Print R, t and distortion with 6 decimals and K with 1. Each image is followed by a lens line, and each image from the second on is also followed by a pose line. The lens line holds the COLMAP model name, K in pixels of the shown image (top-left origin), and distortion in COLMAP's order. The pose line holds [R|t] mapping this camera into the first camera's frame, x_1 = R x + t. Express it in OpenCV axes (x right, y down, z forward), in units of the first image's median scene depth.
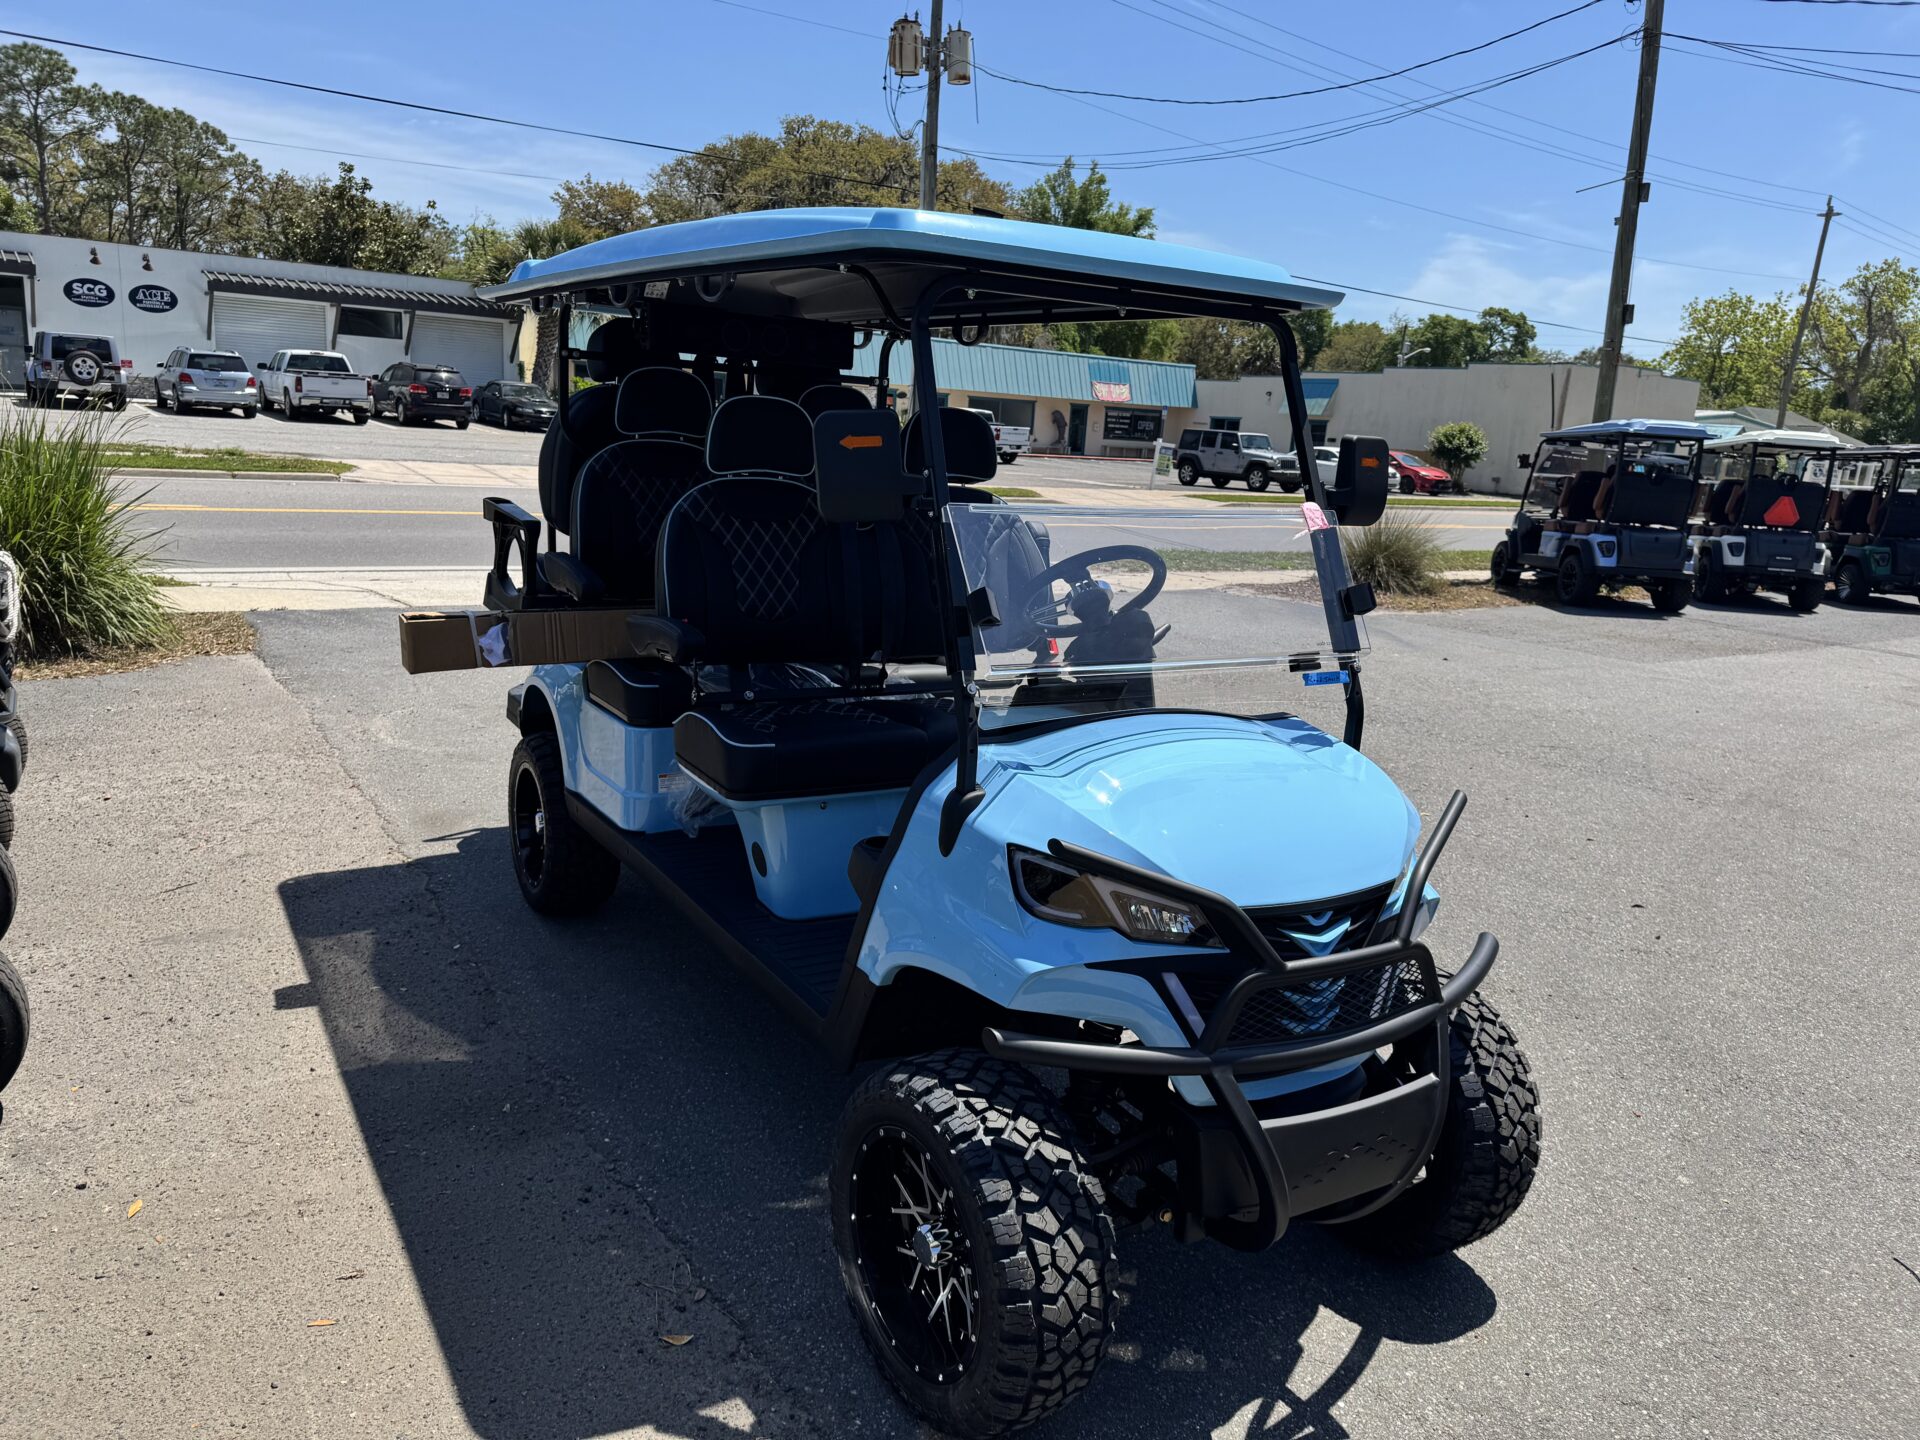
lens RADIAL K [[1353.7, 0, 978.7], [0, 1353.7, 728.7], [0, 0, 1]] dist [0.034121, -0.036674]
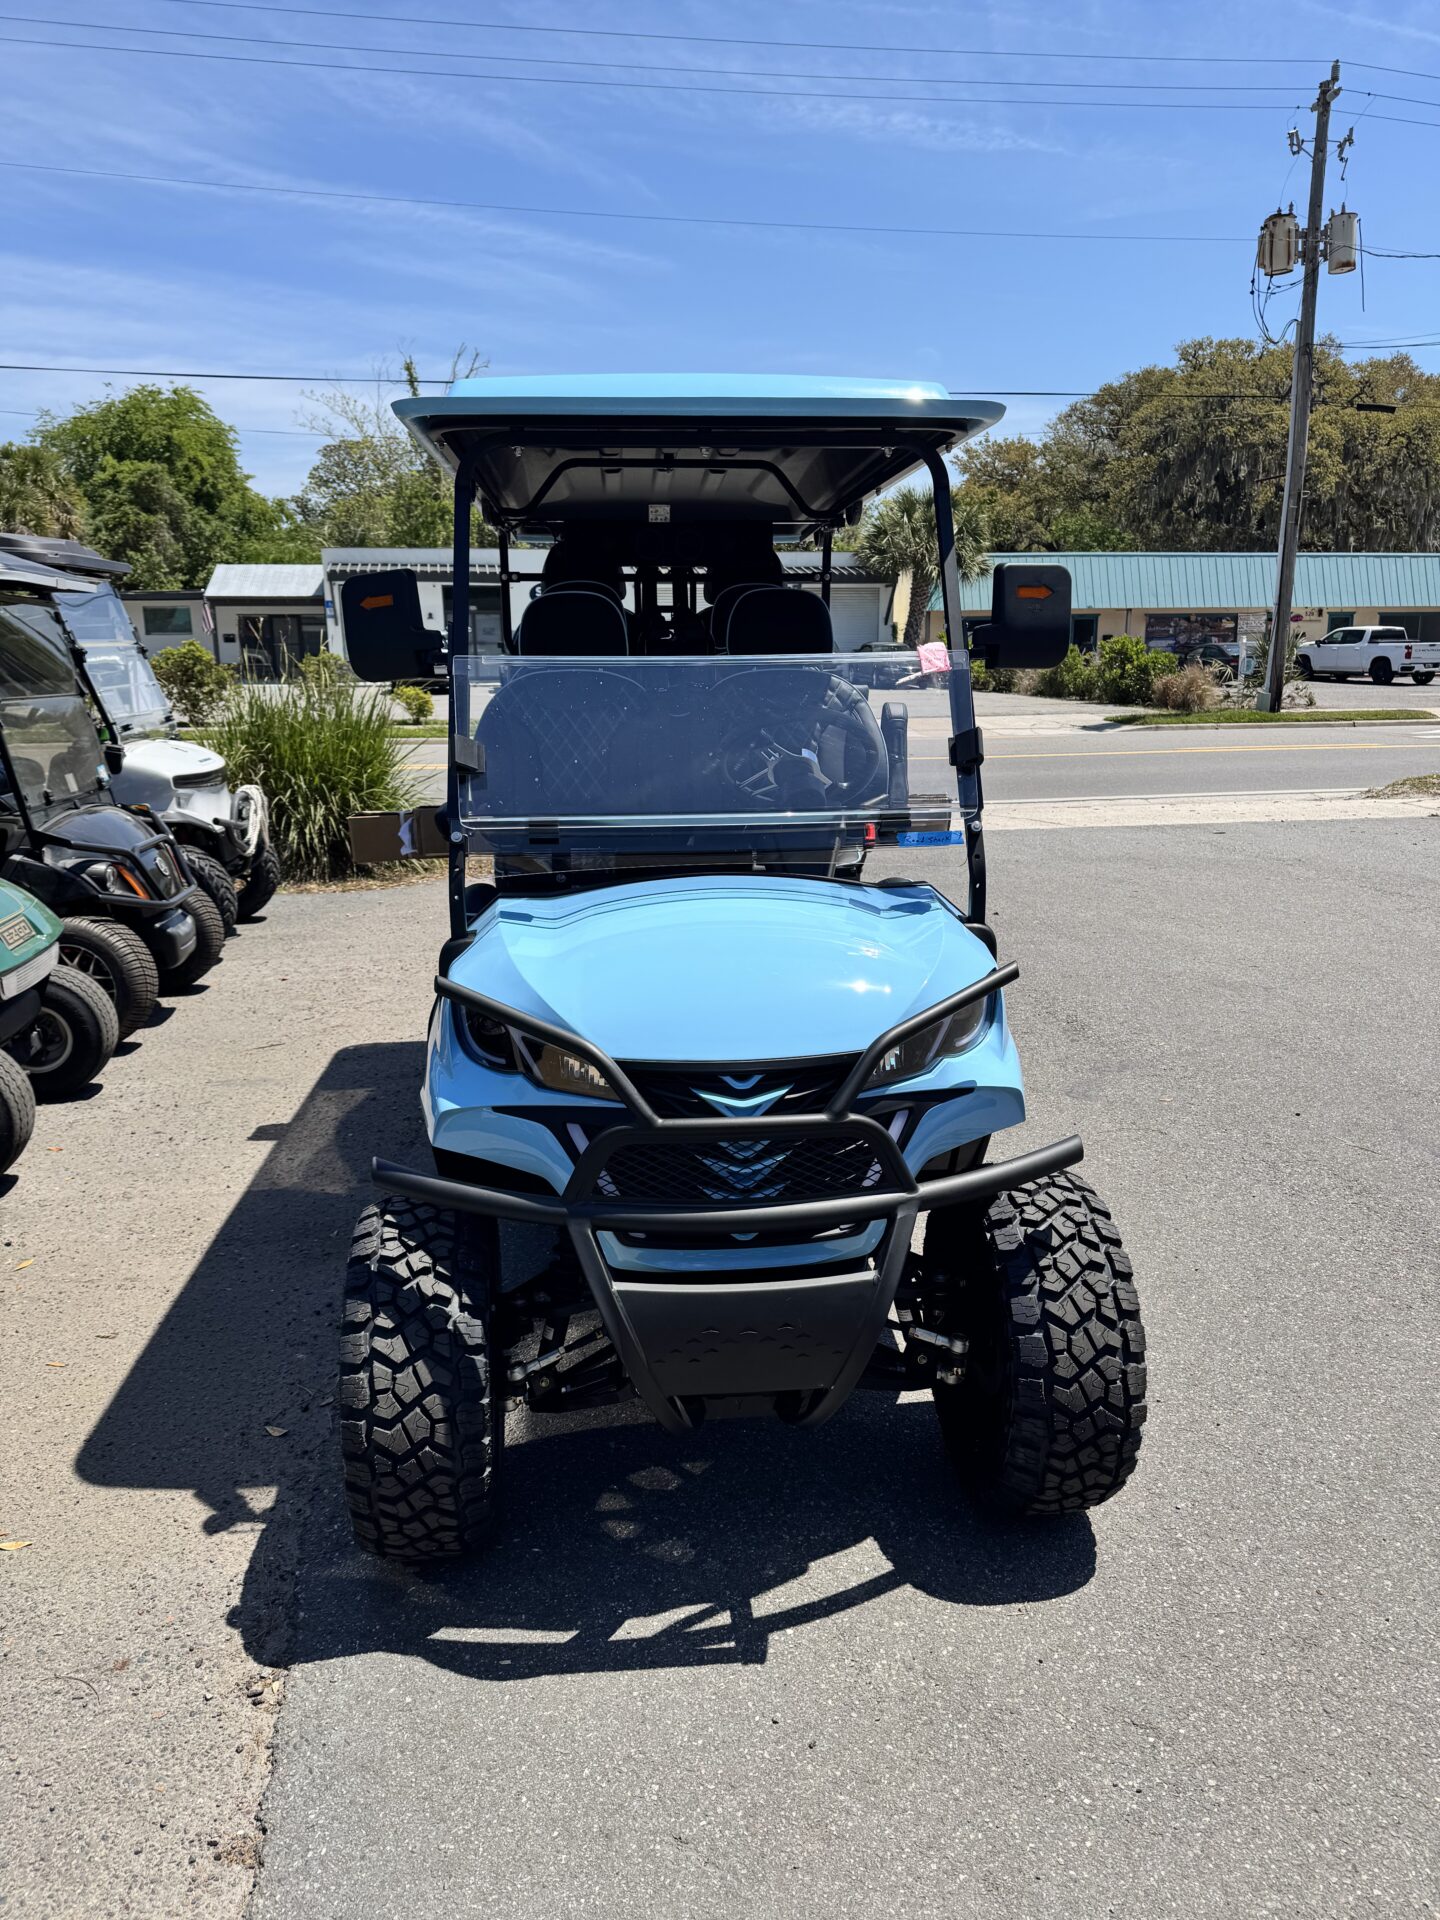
lens RADIAL K [[1353.7, 0, 720.0], [0, 1353.7, 960.0], [0, 0, 1]] dist [0.034121, -0.036674]
pose [[0.894423, 0.029531, -0.446247, 0.565629], [-0.034999, 0.999379, -0.004014, 0.054320], [0.445851, 0.019208, 0.894901, 0.155077]]
